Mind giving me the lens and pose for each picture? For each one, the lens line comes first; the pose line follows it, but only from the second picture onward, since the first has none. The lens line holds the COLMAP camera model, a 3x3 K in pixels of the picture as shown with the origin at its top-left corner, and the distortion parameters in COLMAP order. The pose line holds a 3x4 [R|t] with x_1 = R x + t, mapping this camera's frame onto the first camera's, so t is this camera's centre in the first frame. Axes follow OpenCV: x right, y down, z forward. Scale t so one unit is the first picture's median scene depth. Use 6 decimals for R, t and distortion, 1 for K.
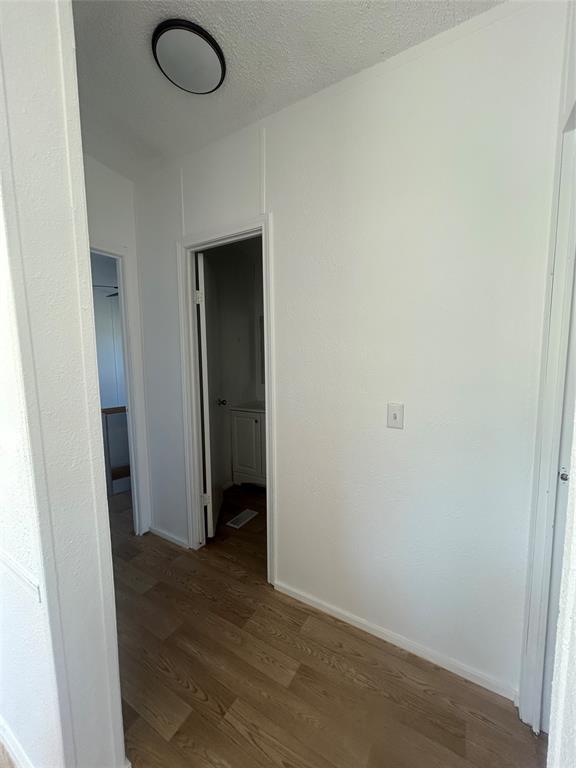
lens RADIAL K [[308.1, 0, 287.0], [0, 308.1, 382.2], [0, 0, 1]] dist [0.002449, 0.000019]
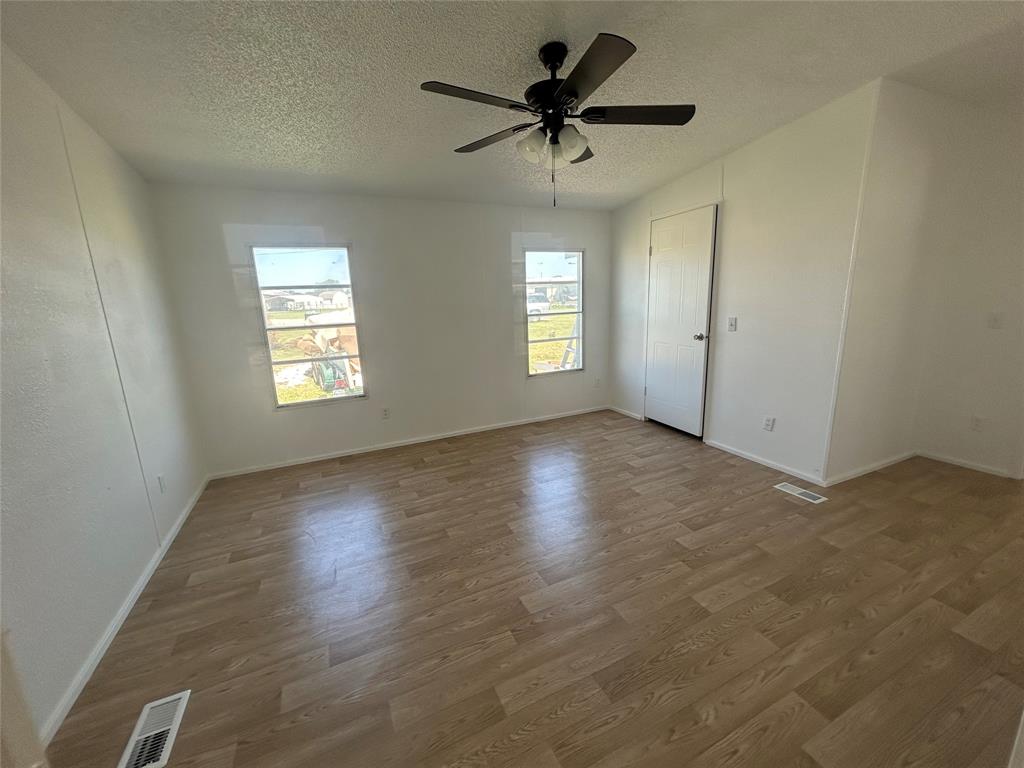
lens RADIAL K [[410.9, 0, 513.4], [0, 410.9, 382.2], [0, 0, 1]] dist [0.002449, 0.000019]
pose [[-0.556719, 0.203325, -0.805433, 1.237474], [-0.041140, 0.961645, 0.271196, -0.110212], [0.829681, 0.184116, -0.527001, 0.989755]]
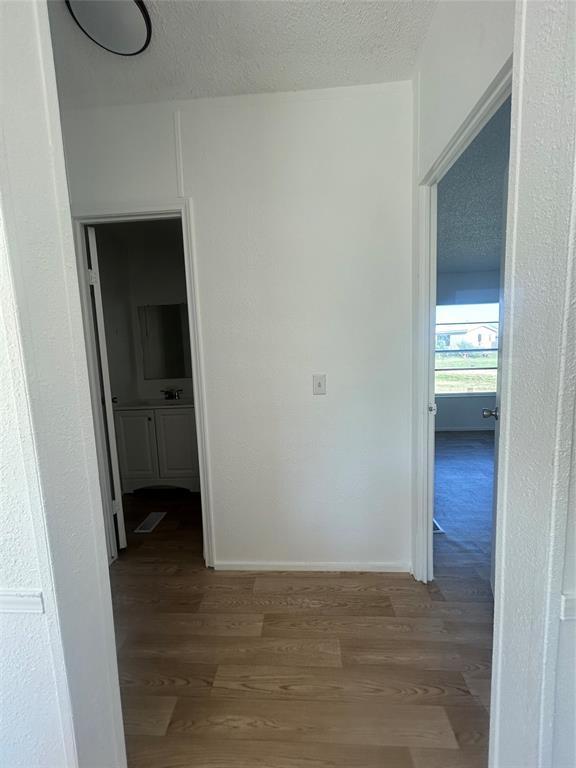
lens RADIAL K [[307.0, 0, 286.8], [0, 307.0, 381.7], [0, 0, 1]] dist [0.000116, -0.000112]
pose [[0.886582, -0.071202, 0.457059, -0.313166], [0.073793, 0.997199, 0.012206, 0.072490], [-0.456648, 0.022906, 0.889352, -0.029103]]
